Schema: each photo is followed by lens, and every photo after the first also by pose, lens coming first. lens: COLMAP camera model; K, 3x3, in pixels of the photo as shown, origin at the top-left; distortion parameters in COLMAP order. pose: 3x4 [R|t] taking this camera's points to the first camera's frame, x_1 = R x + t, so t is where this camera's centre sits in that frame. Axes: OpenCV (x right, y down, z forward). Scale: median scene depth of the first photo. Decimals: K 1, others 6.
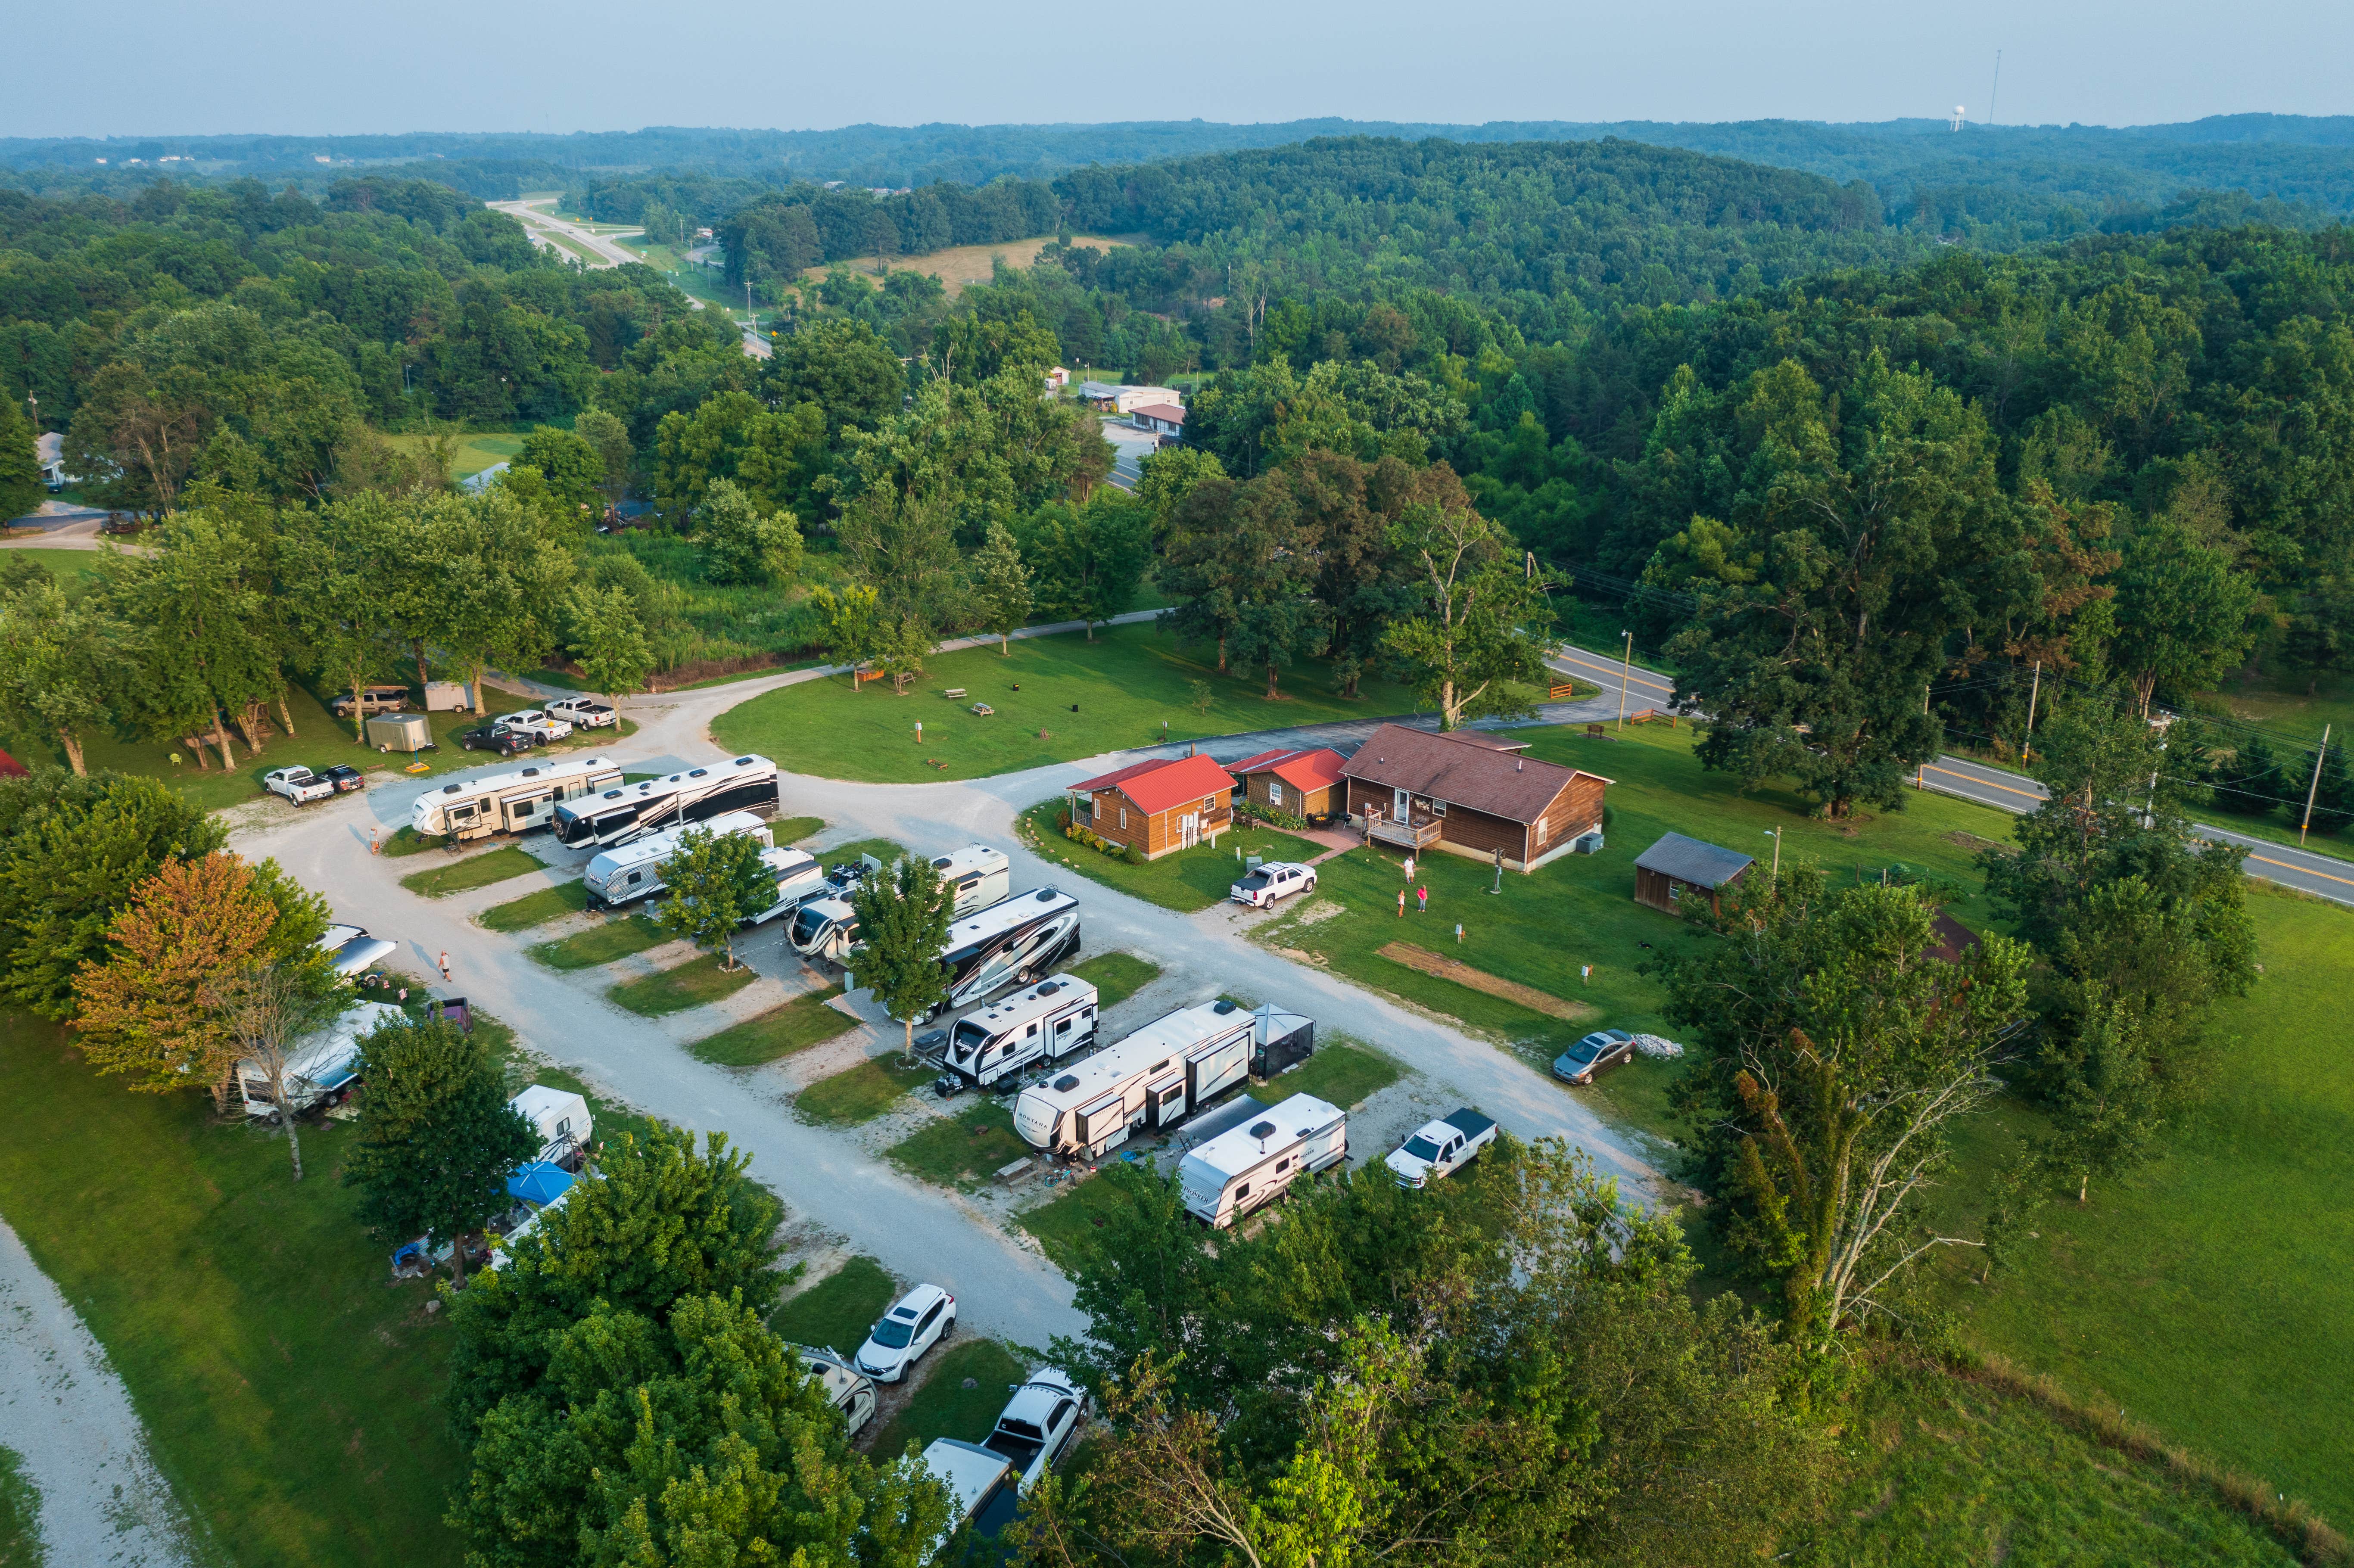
lens RADIAL K [[1867.1, 0, 1177.0], [0, 1867.1, 784.0], [0, 0, 1]] dist [-0.014699, 0.001616]
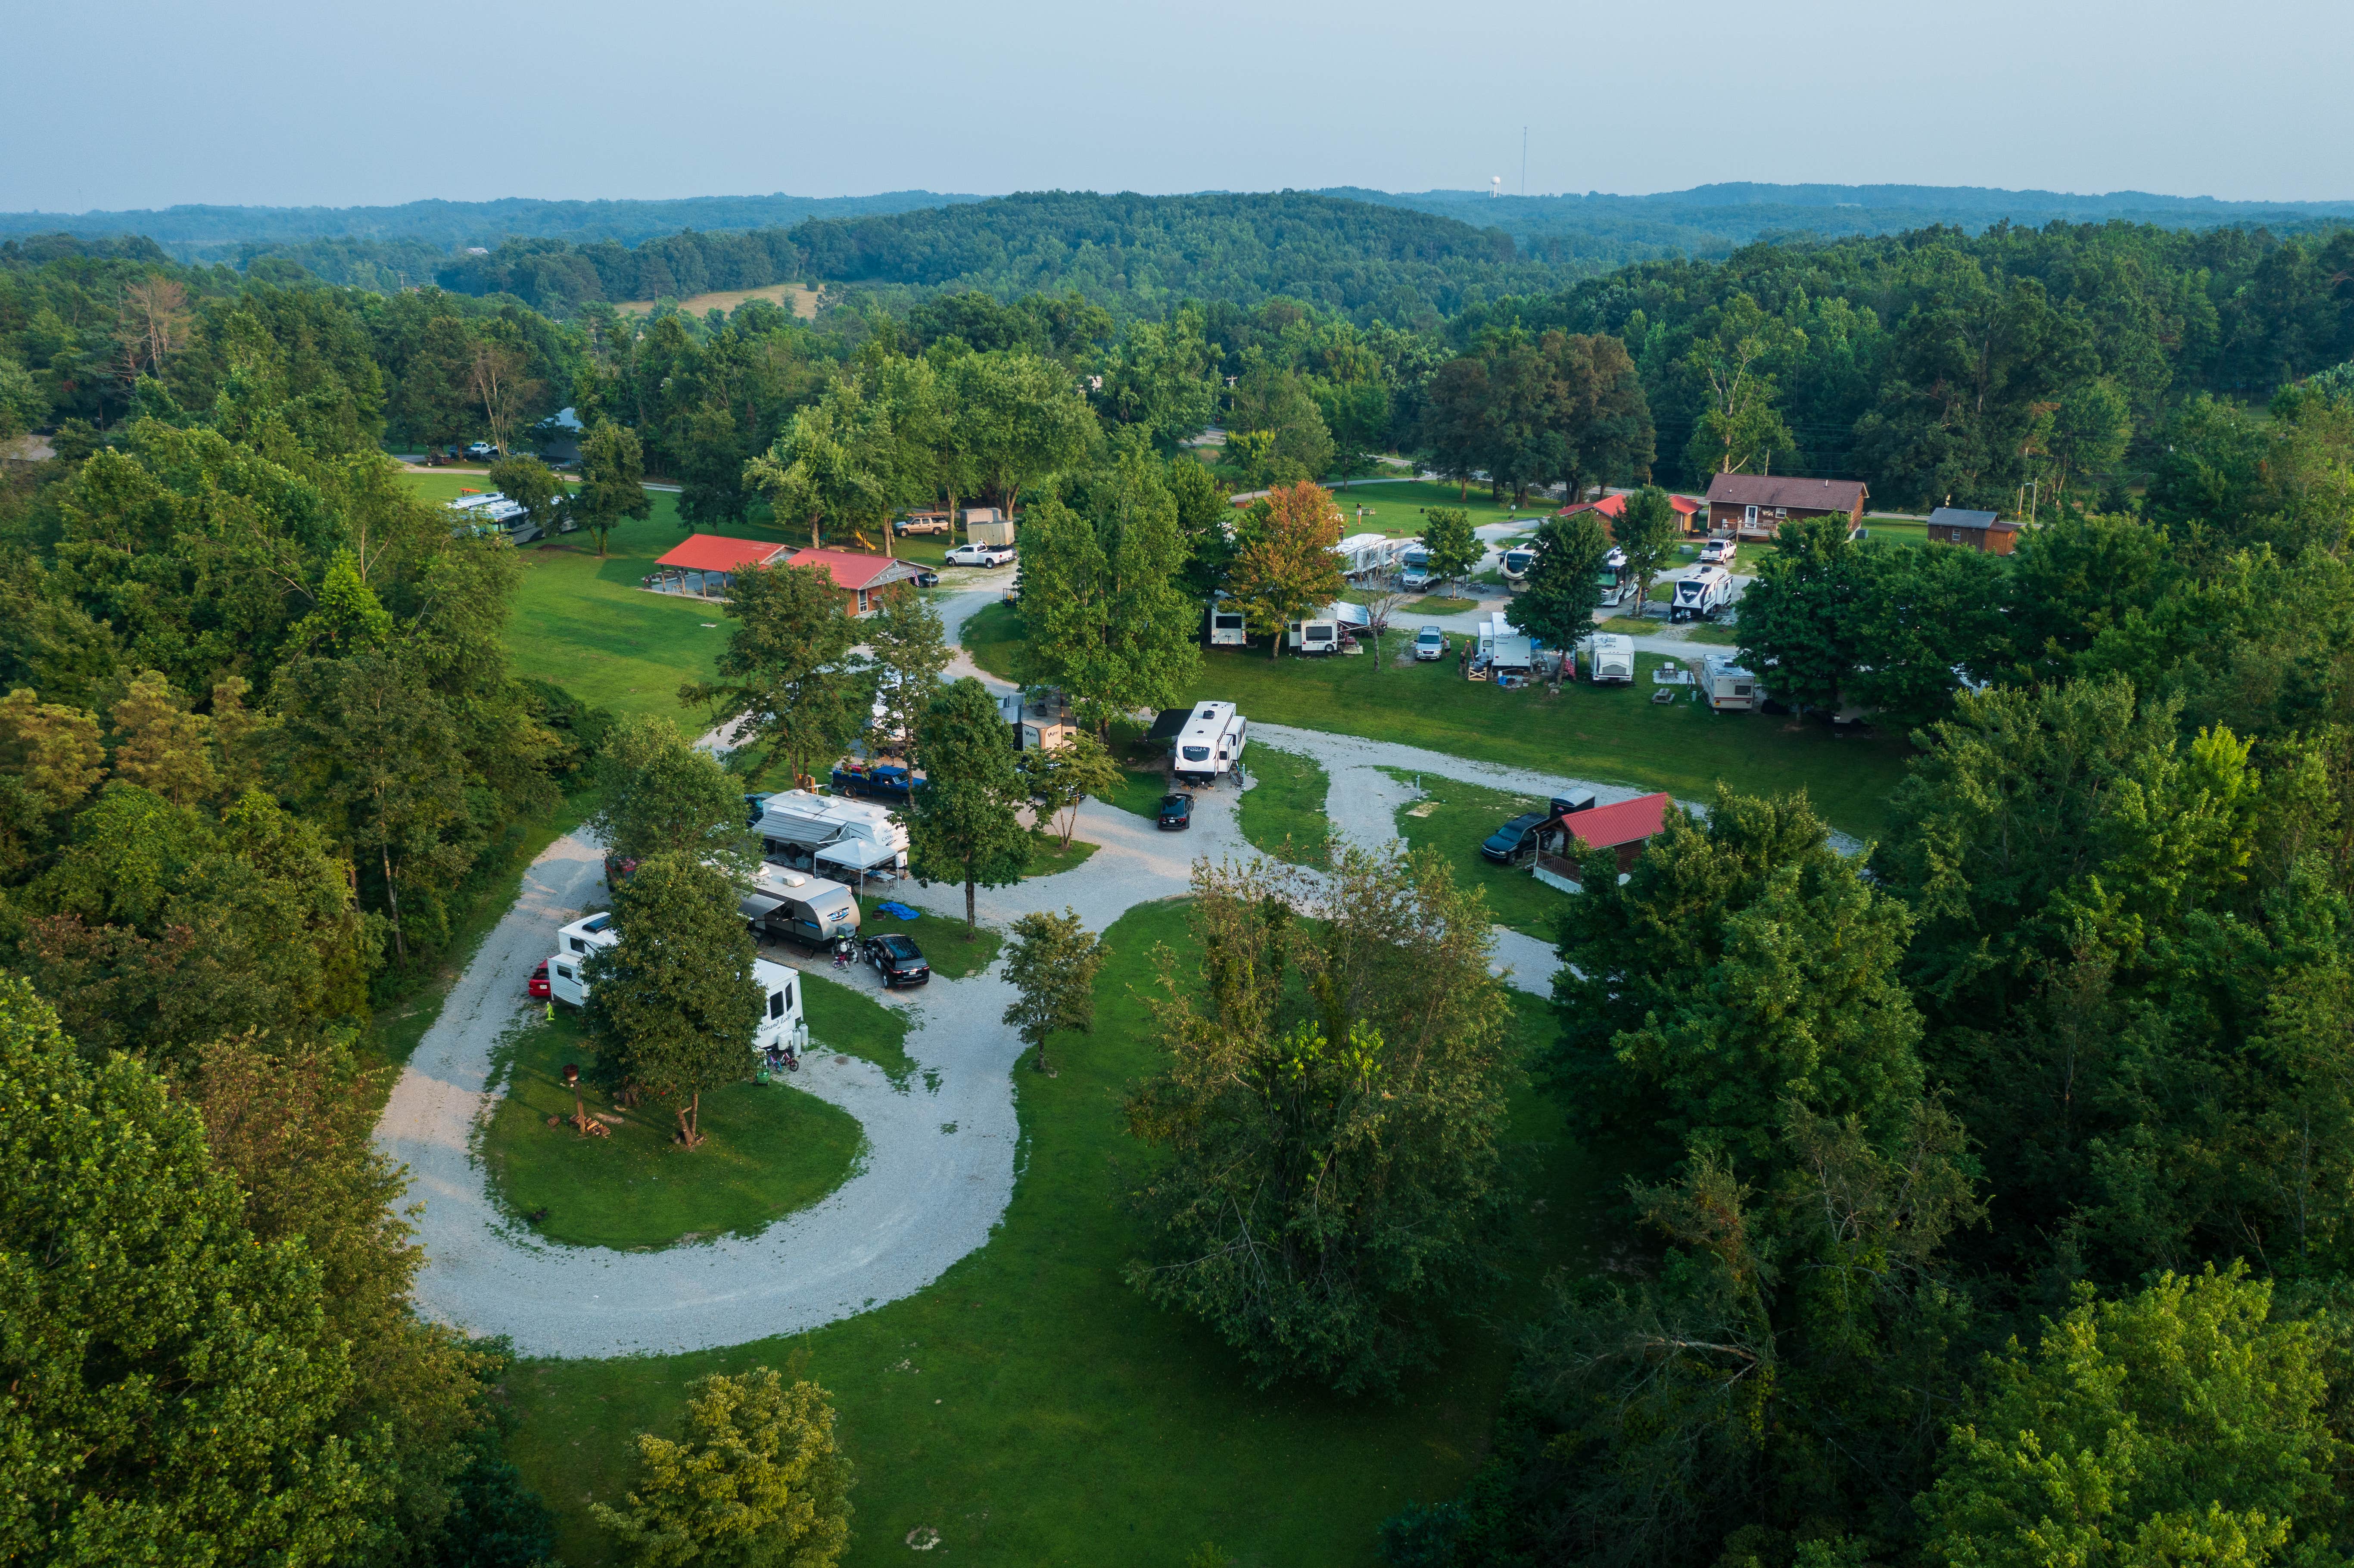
lens RADIAL K [[1867.1, 0, 1177.0], [0, 1867.1, 784.0], [0, 0, 1]] dist [-0.014699, 0.001616]
pose [[0.970034, -0.073403, 0.231617, -0.120744], [0.082626, 0.996118, -0.030361, 0.040471], [-0.228490, 0.048589, 0.972333, -0.067393]]
